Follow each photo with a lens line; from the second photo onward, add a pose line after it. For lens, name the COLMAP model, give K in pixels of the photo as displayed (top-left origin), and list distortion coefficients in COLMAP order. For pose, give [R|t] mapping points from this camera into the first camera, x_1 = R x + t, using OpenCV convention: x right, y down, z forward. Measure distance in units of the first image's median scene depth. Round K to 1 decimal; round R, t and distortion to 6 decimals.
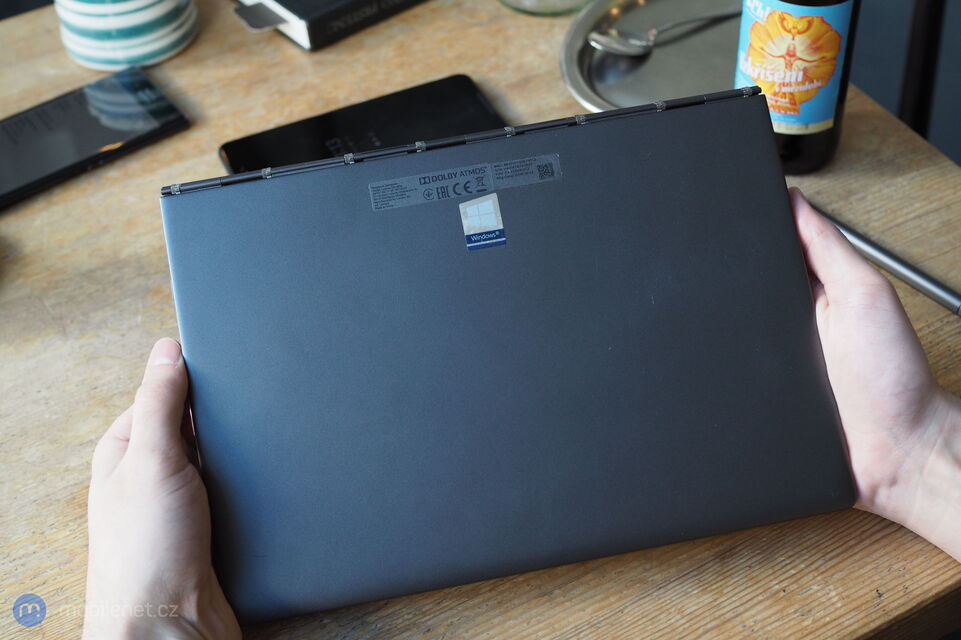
lens RADIAL K [[1388.2, 0, 488.2], [0, 1388.2, 311.0], [0, 0, 1]] dist [-0.088596, 0.000000]
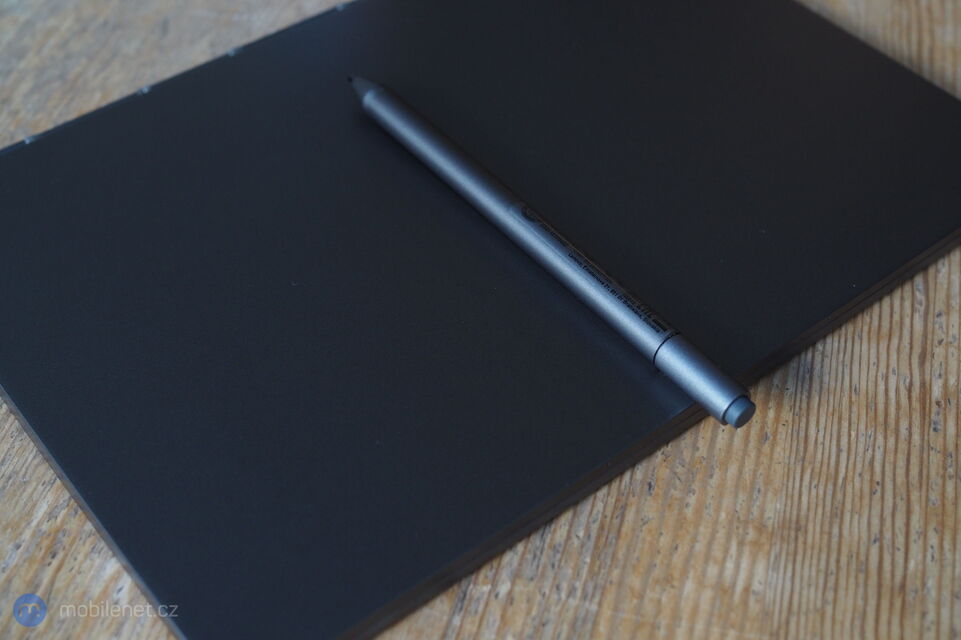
lens RADIAL K [[1388.2, 0, 490.2], [0, 1388.2, 314.9], [0, 0, 1]] dist [-0.088596, 0.000000]
pose [[0.680655, -0.492037, 0.542779, -0.285333], [0.484432, 0.858078, 0.170373, 0.039120], [-0.549577, 0.146975, 0.822414, 0.463692]]
